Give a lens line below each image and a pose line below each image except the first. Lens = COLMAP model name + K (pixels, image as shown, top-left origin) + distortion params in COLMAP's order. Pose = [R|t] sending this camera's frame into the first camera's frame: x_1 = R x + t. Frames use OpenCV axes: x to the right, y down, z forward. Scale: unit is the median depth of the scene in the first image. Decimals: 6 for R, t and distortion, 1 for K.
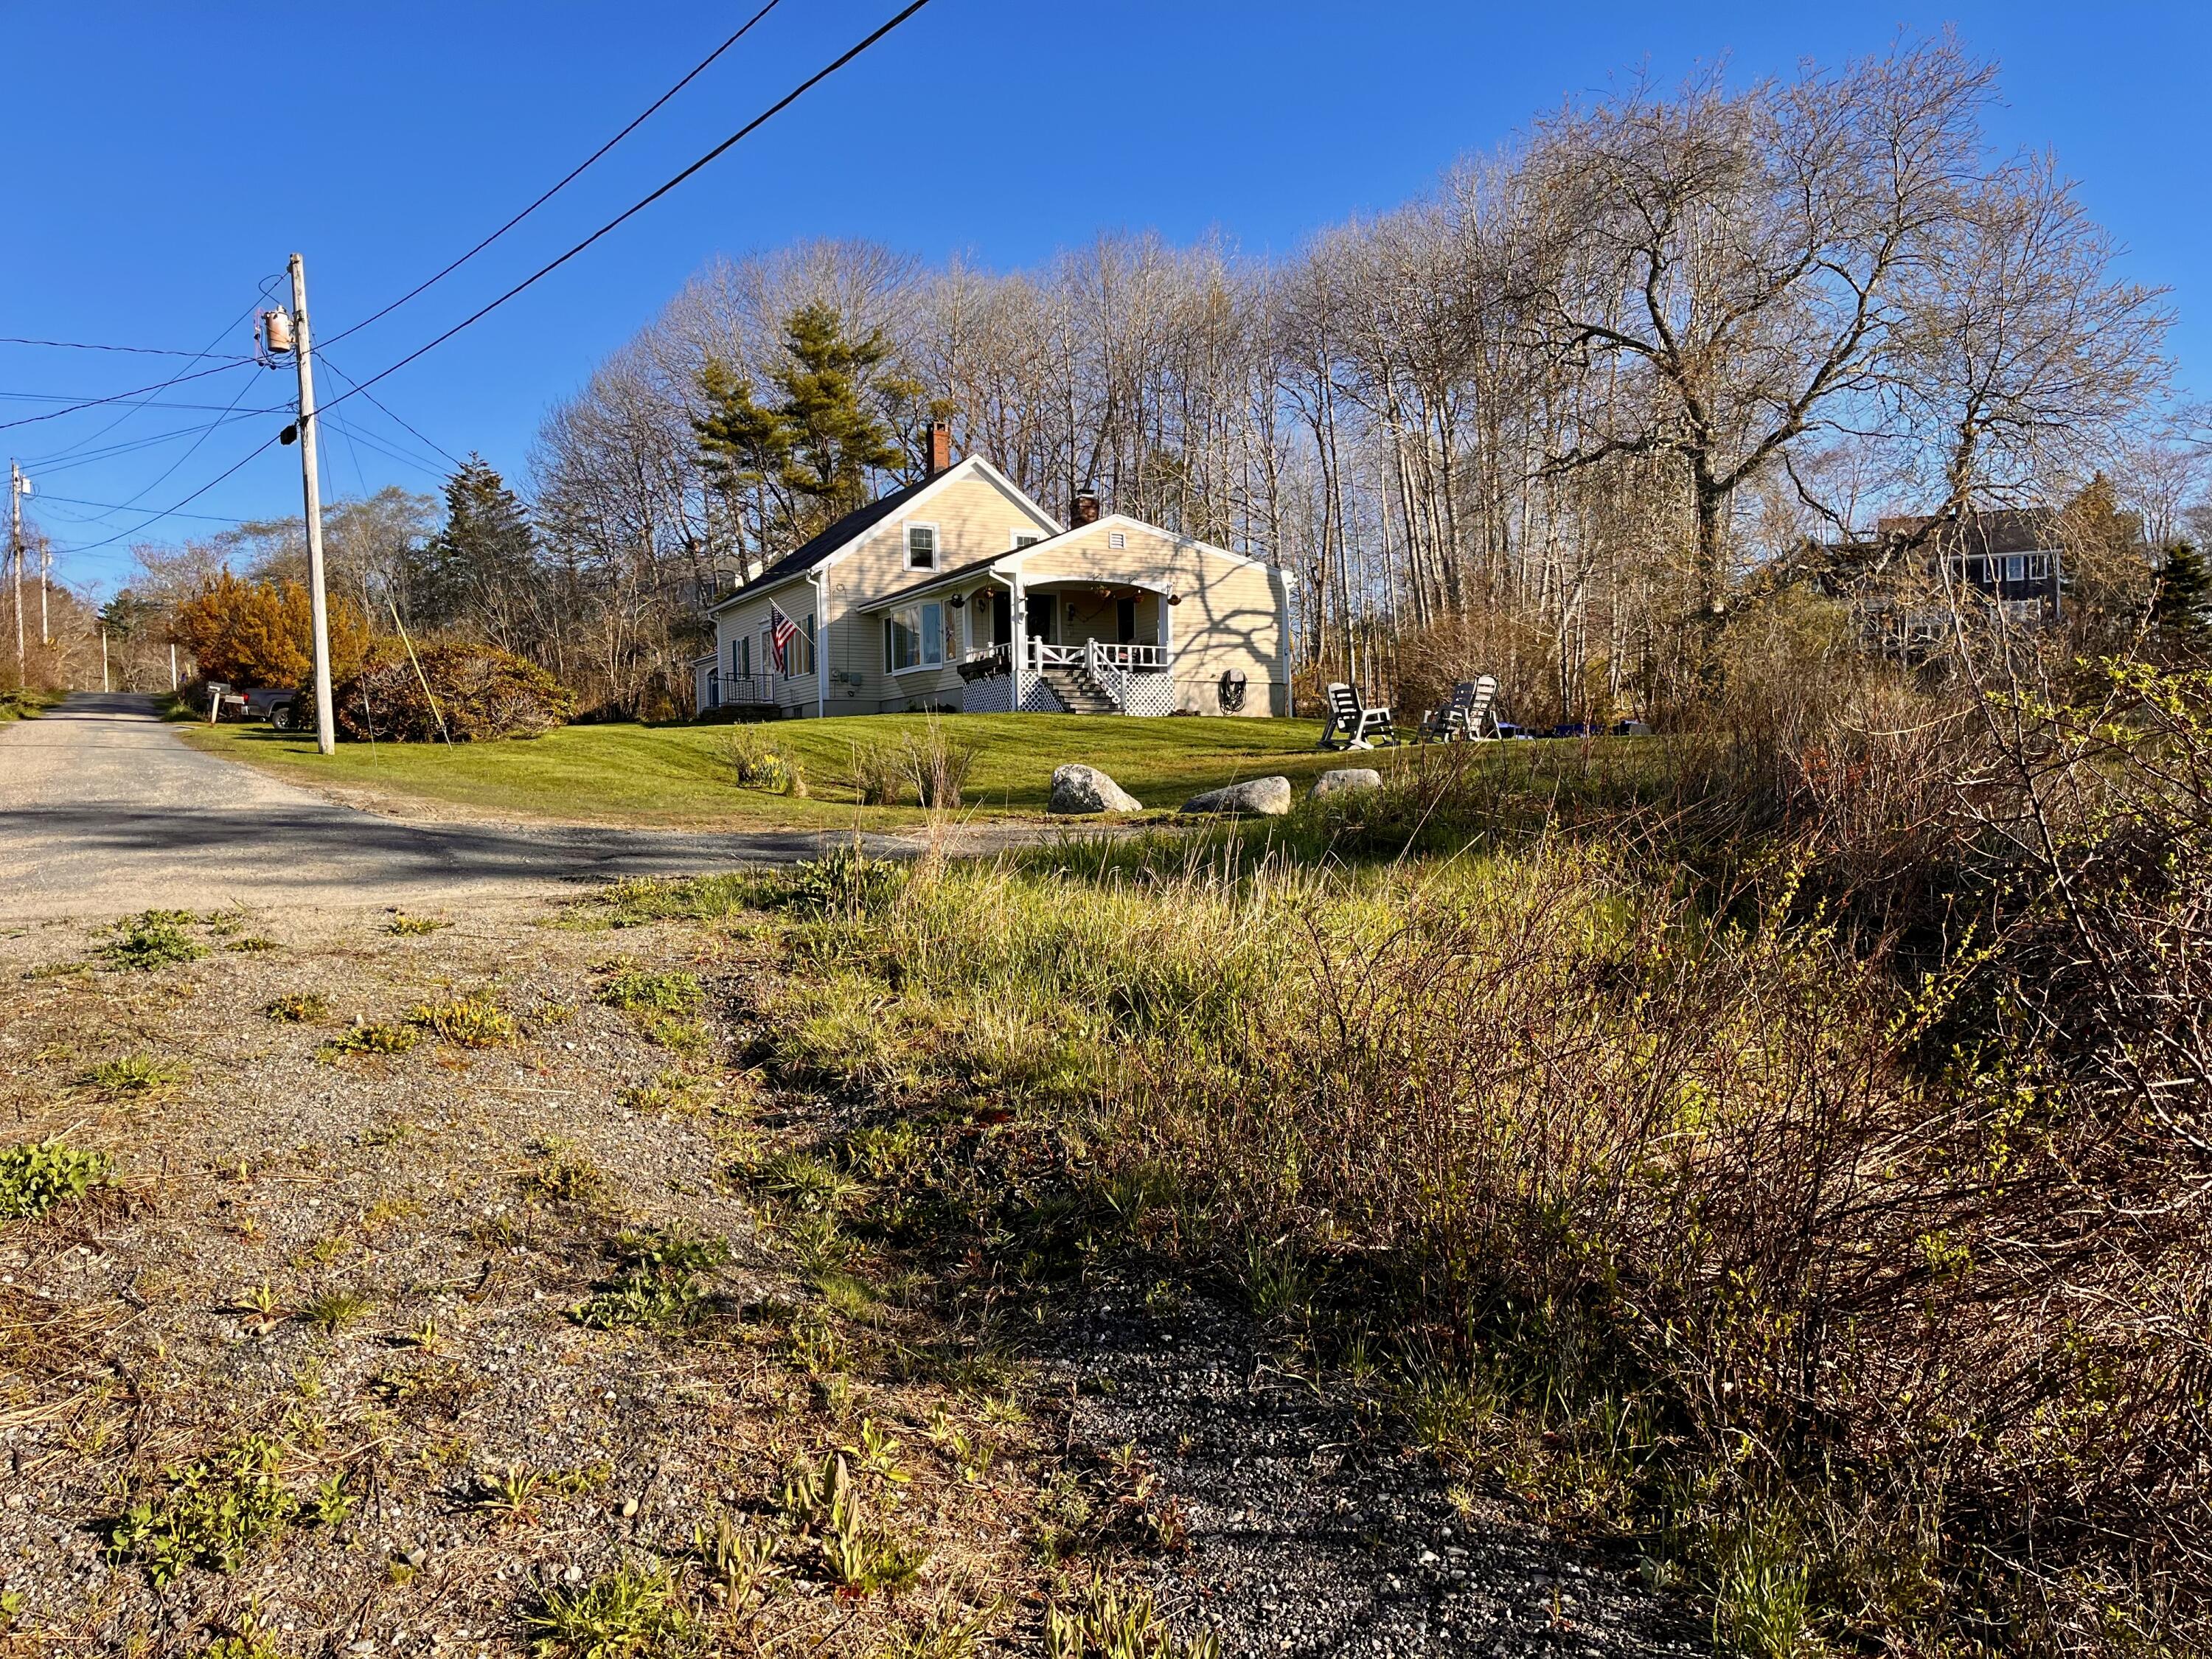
lens RADIAL K [[1689.8, 0, 1106.0], [0, 1689.8, 829.5], [0, 0, 1]] dist [0.077712, -0.086294]
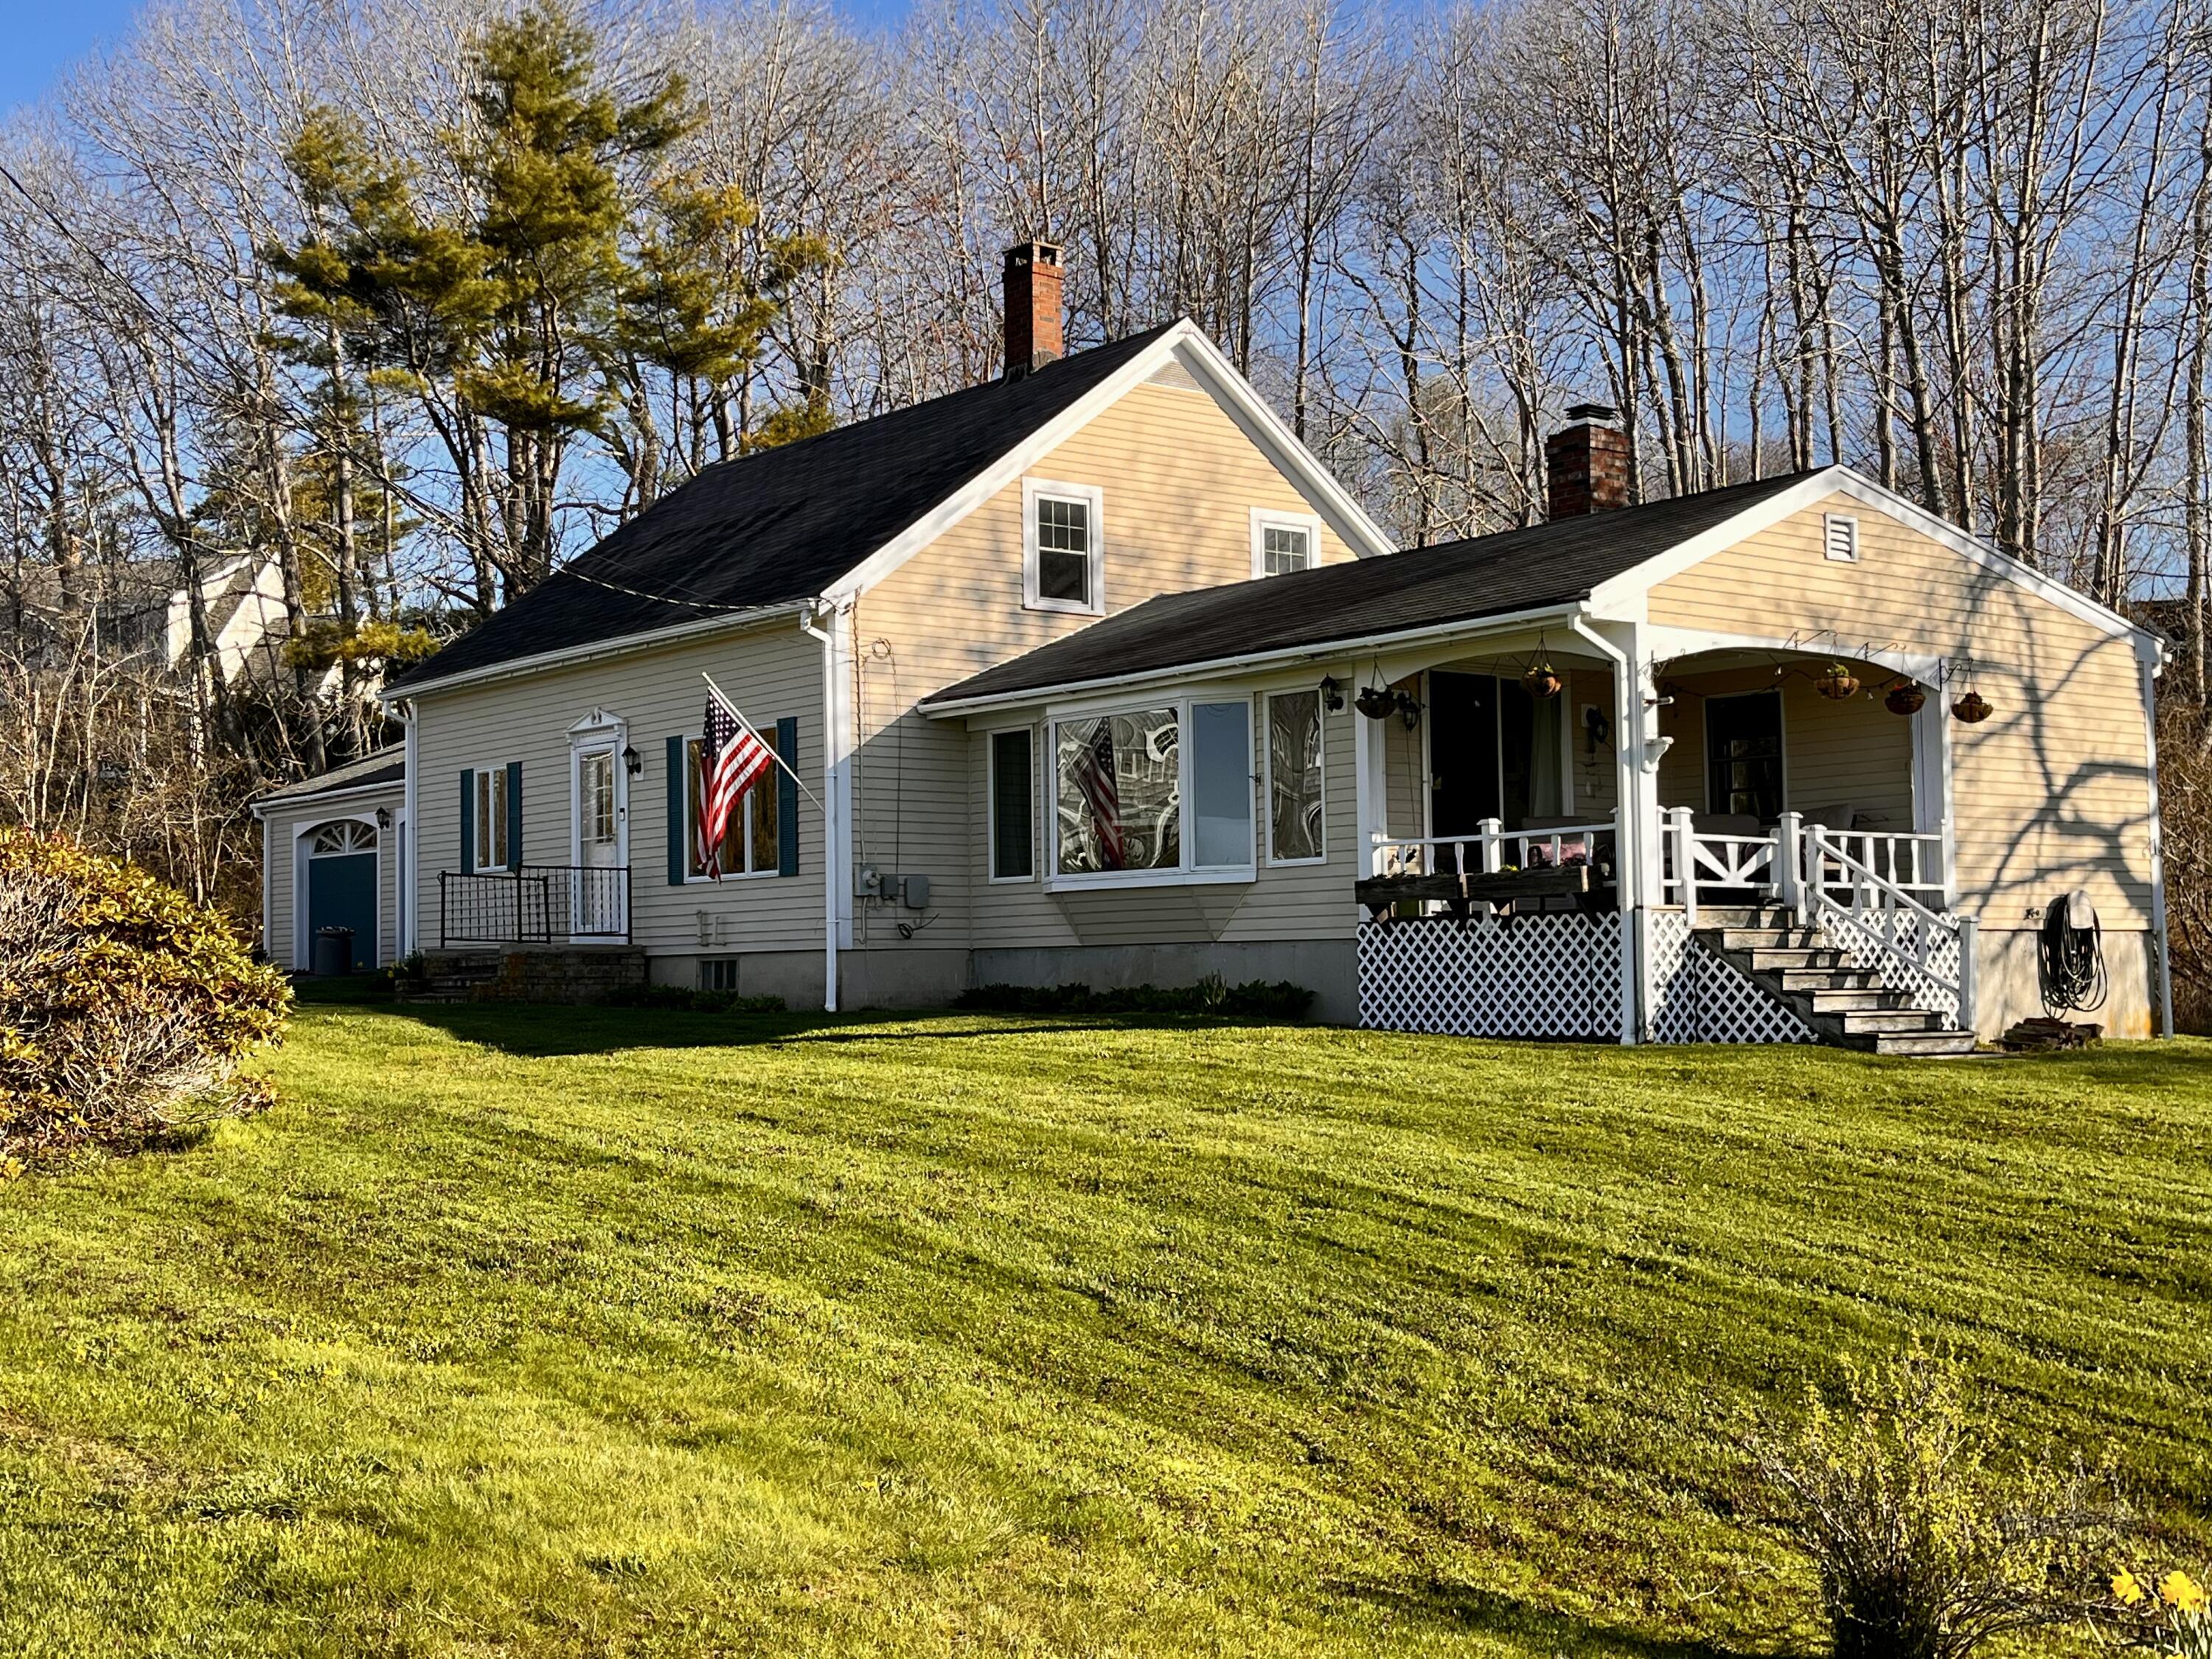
lens RADIAL K [[2711.5, 0, 1106.0], [0, 2711.5, 829.5], [0, 0, 1]] dist [0.073774, -0.019634]
pose [[0.983770, 0.010015, 0.179152, -0.214056], [0.002917, 0.997416, -0.071777, -0.059739], [-0.179408, 0.071135, 0.981200, 0.405869]]
